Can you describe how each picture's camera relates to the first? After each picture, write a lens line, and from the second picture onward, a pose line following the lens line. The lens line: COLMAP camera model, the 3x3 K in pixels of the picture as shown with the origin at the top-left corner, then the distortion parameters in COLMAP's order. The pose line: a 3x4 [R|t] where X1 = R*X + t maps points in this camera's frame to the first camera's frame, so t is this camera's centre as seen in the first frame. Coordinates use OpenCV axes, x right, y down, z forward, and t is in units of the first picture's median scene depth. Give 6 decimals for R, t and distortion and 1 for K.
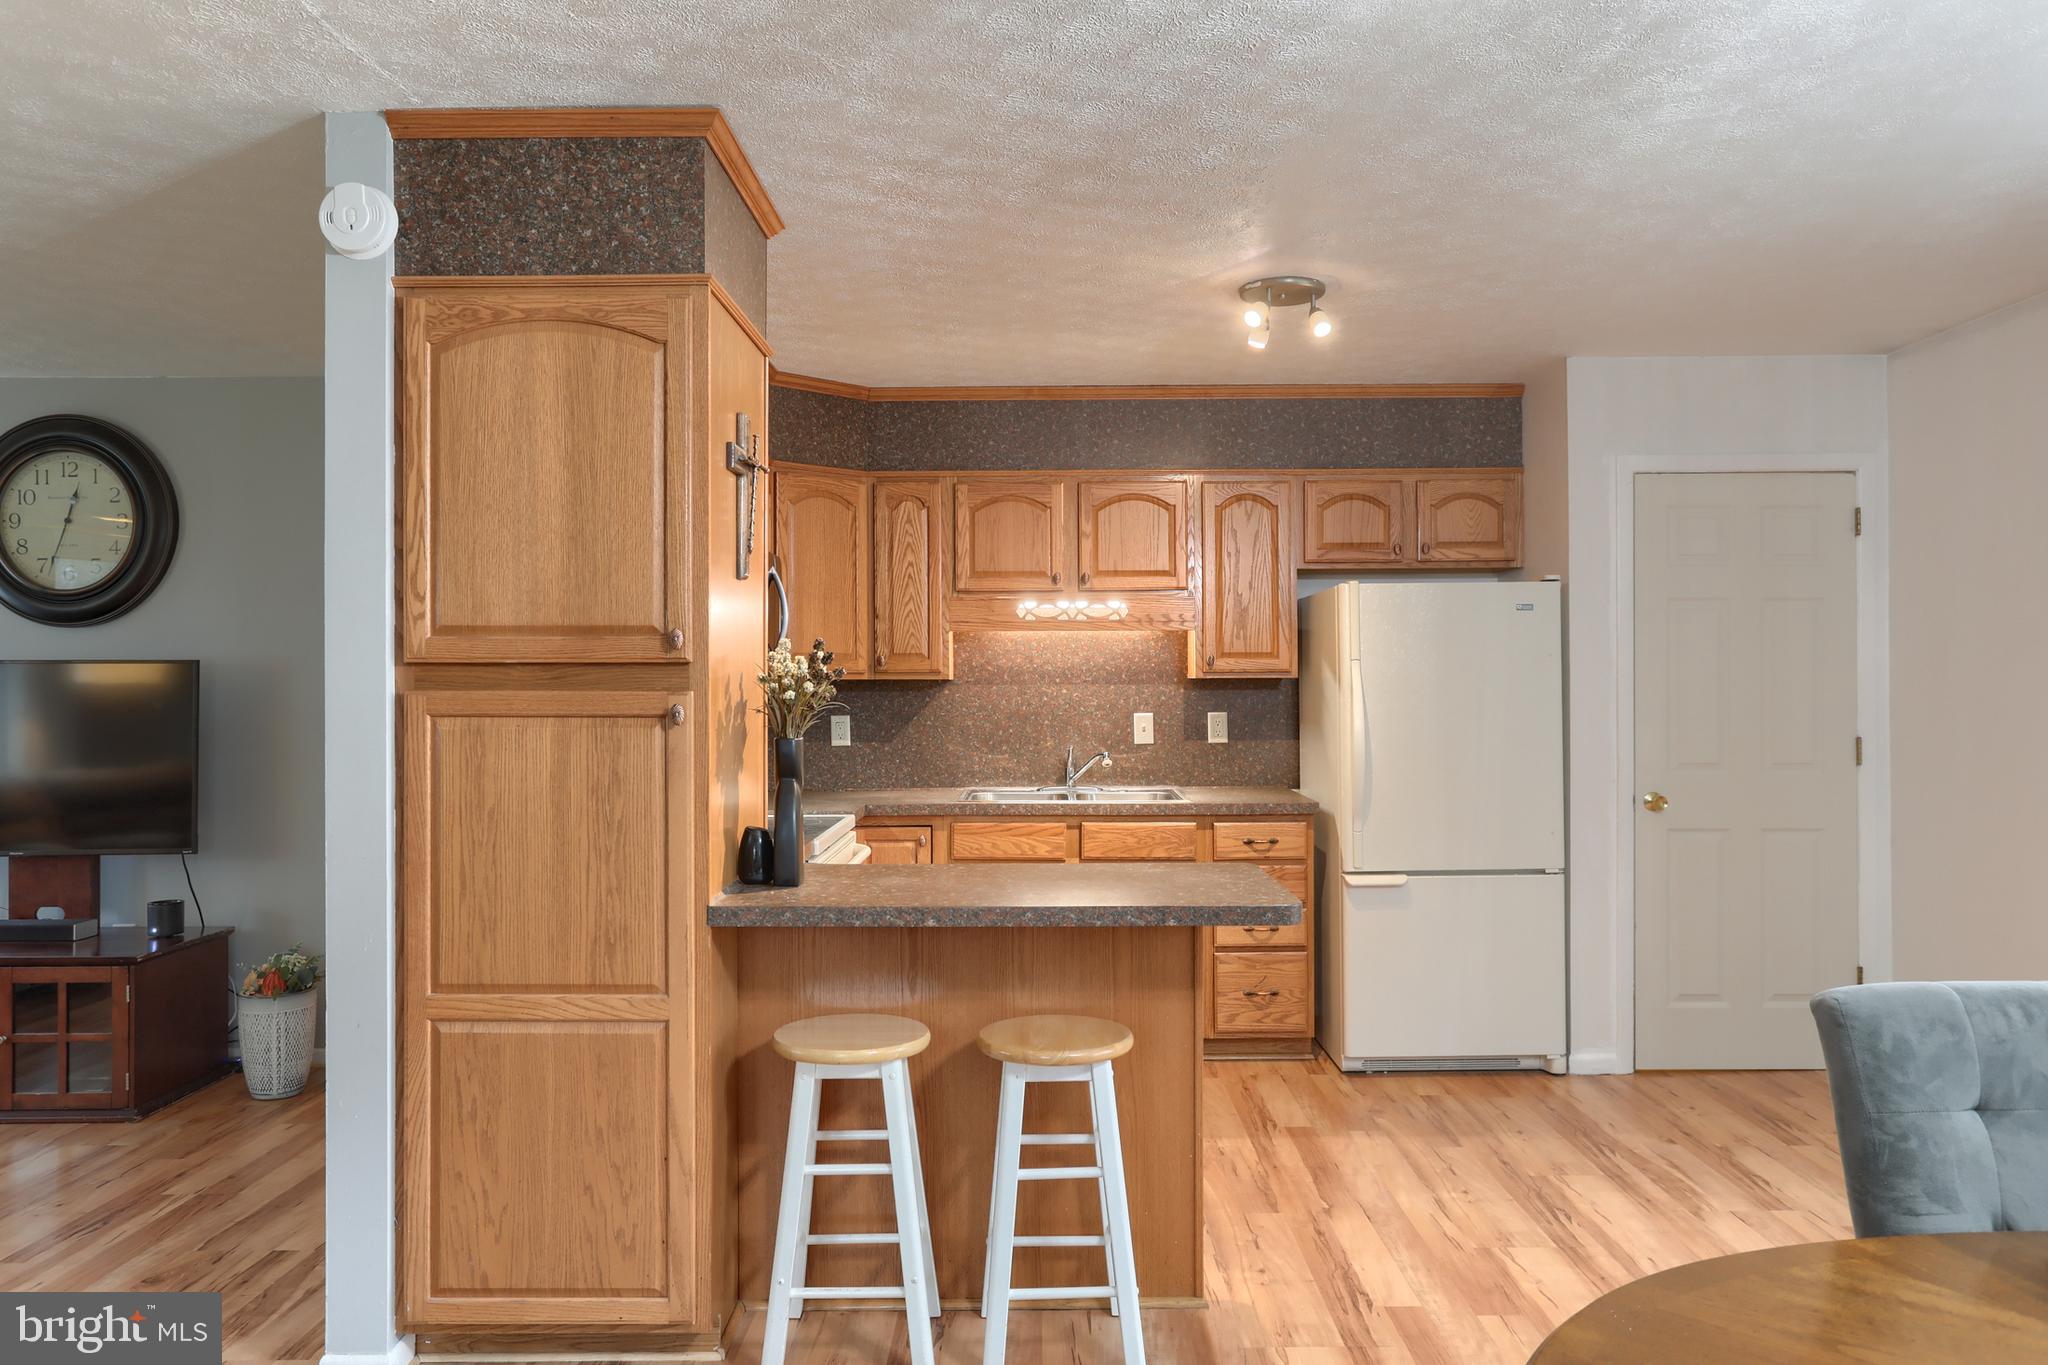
lens RADIAL K [[1393.0, 0, 1030.2], [0, 1393.0, 674.4], [0, 0, 1]] dist [-0.037792, 0.051990]
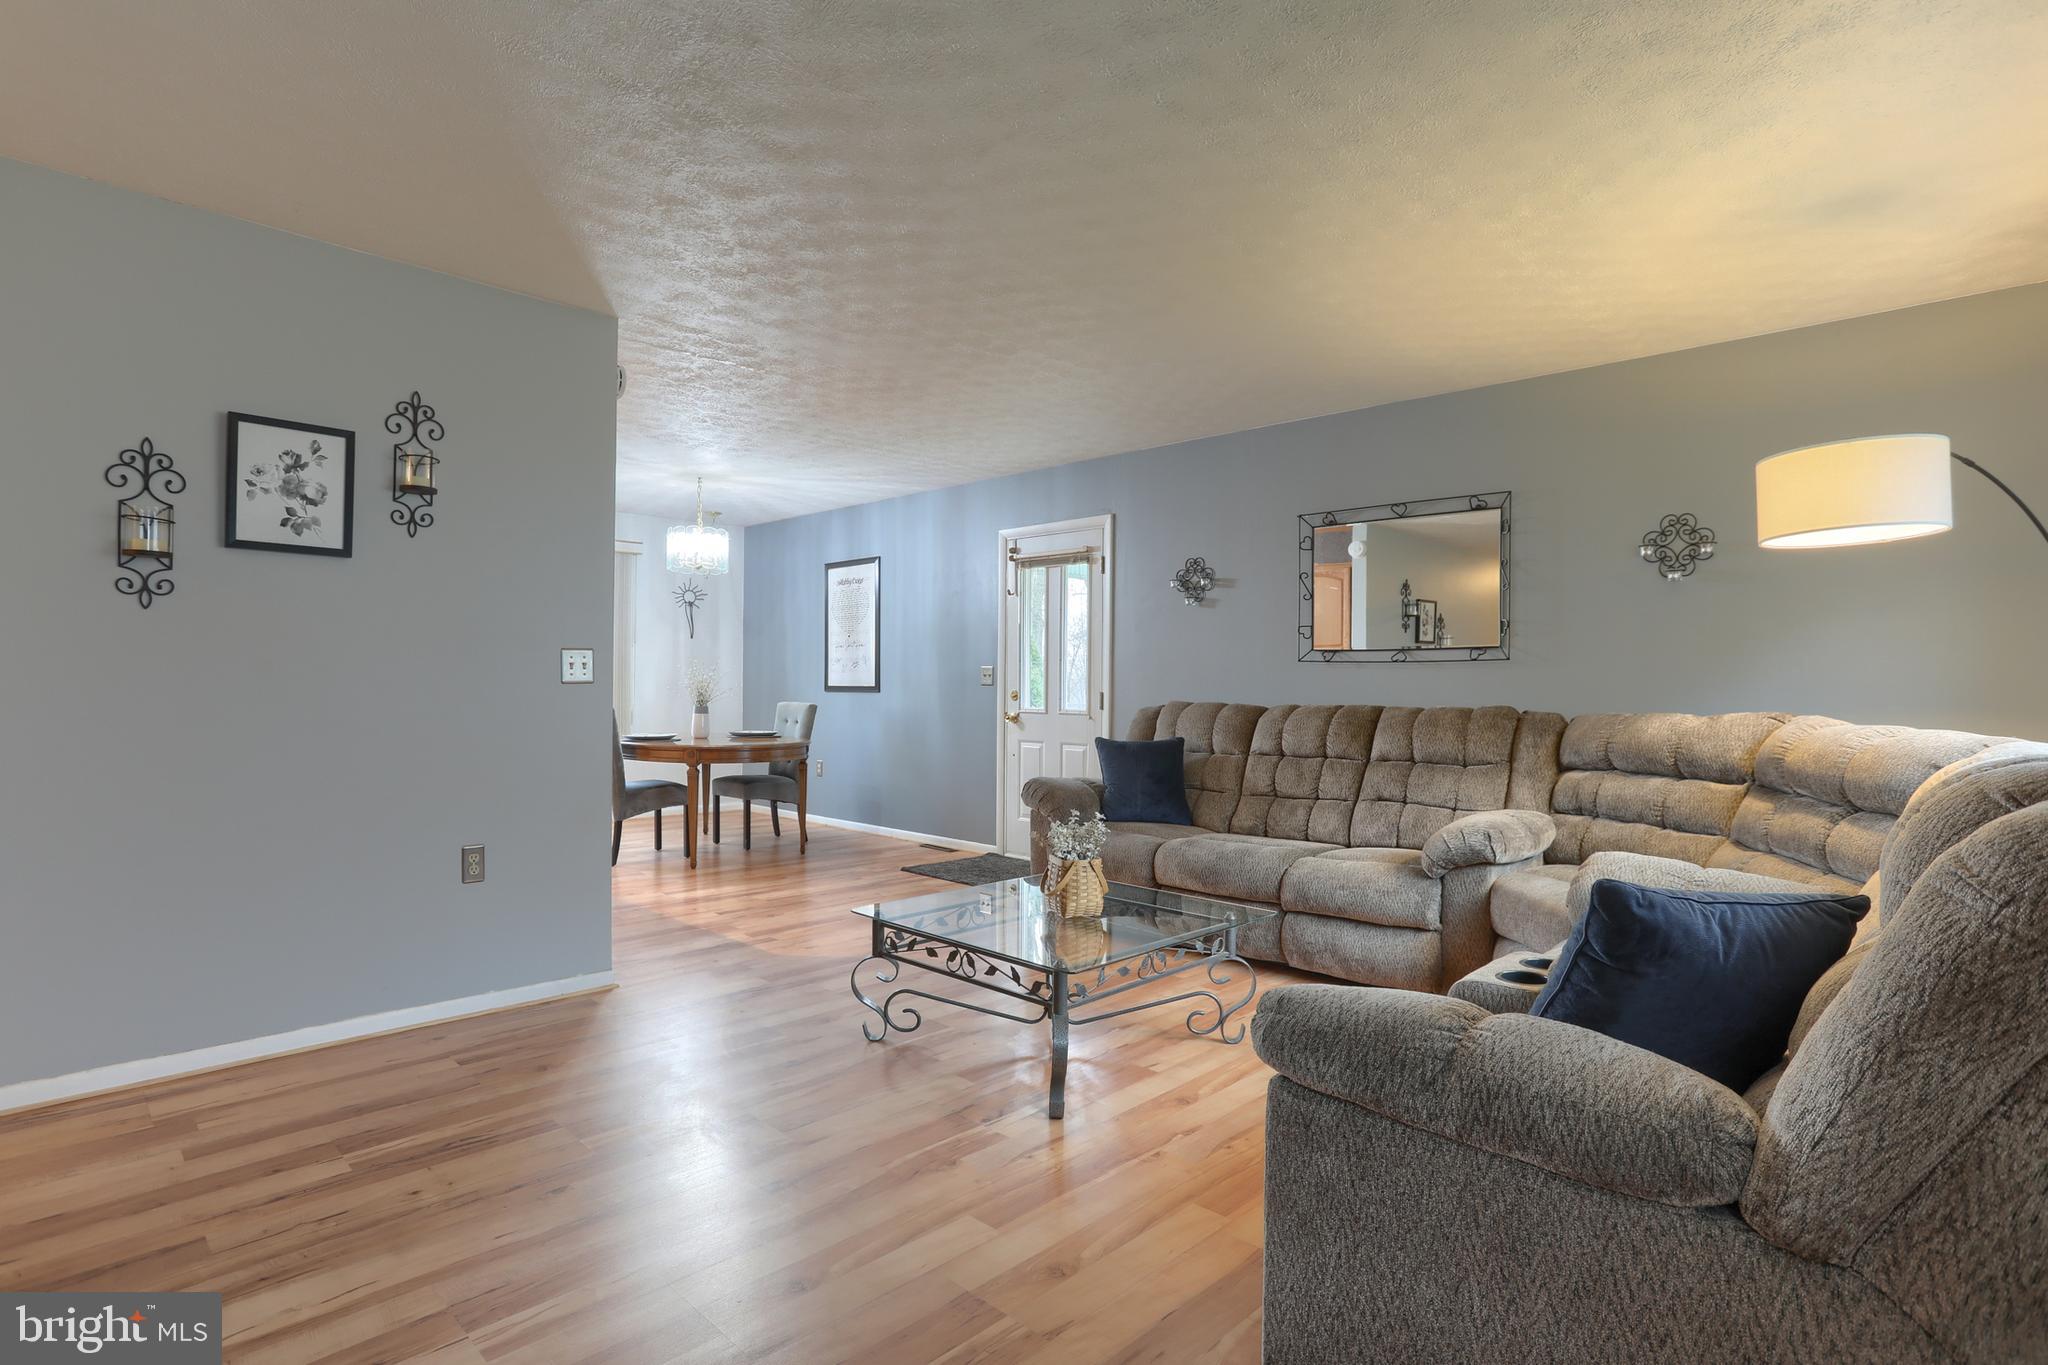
lens RADIAL K [[1022.0, 0, 1024.0], [0, 1022.0, 682.5], [0, 0, 1]] dist [-0.068623, 0.034481]
pose [[-0.718576, -0.001871, 0.695446, -1.221506], [-0.010512, 0.999911, -0.008171, 0.065432], [-0.695369, -0.013182, -0.718532, 1.041679]]
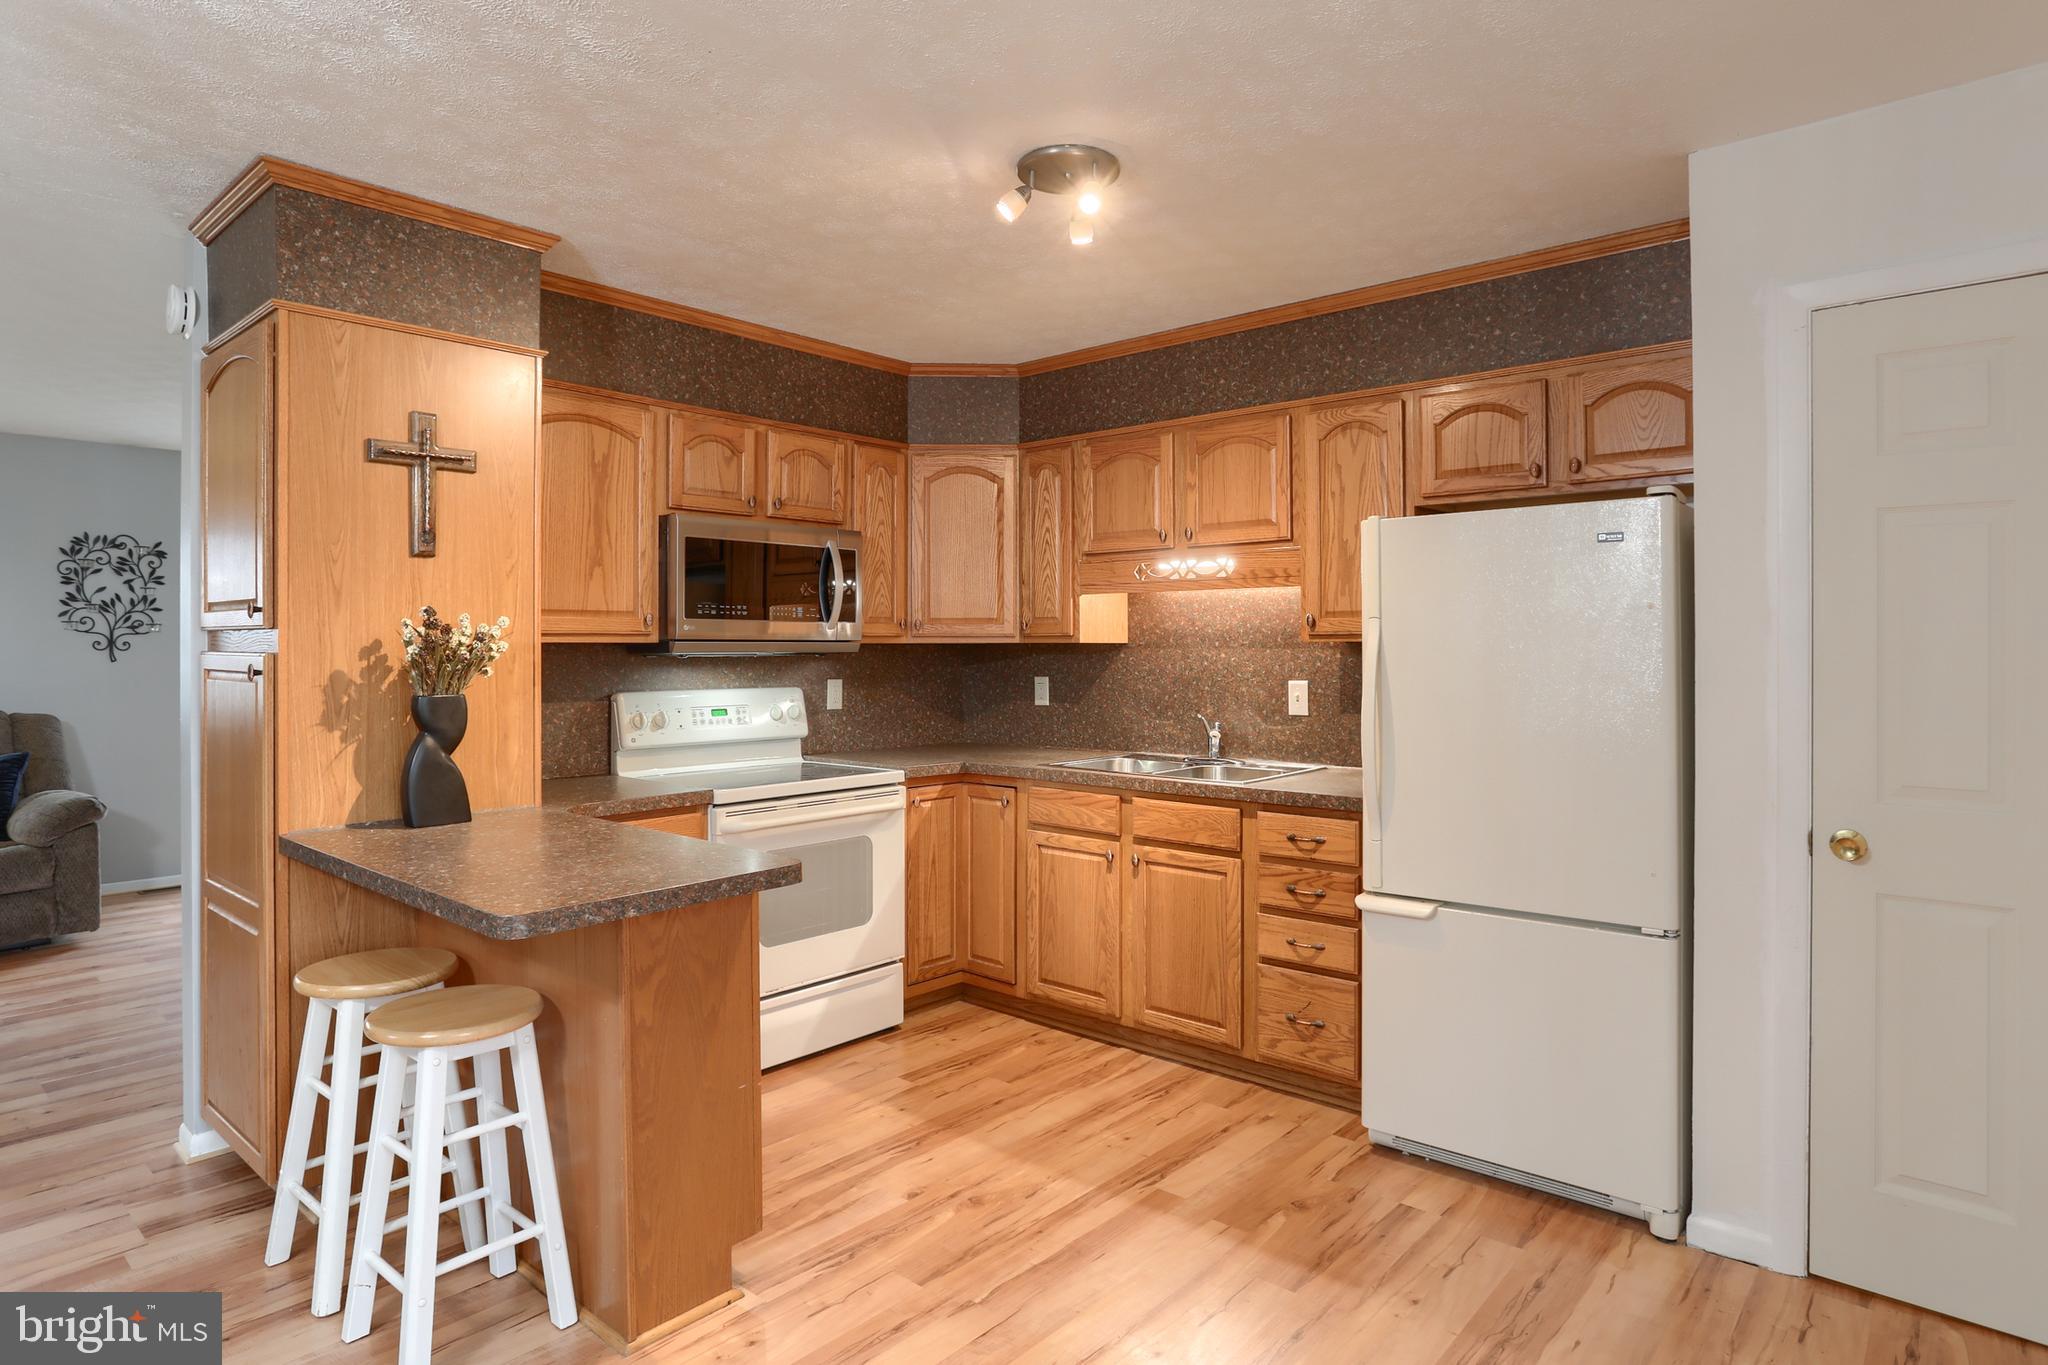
lens RADIAL K [[1128.1, 0, 1044.8], [0, 1128.1, 641.5], [0, 0, 1]] dist [-0.065195, 0.037027]
pose [[0.762002, -0.000023, -0.647575, 0.569344], [0.001817, 0.999996, 0.002103, 0.001100], [0.647573, -0.002779, 0.761999, 0.465904]]
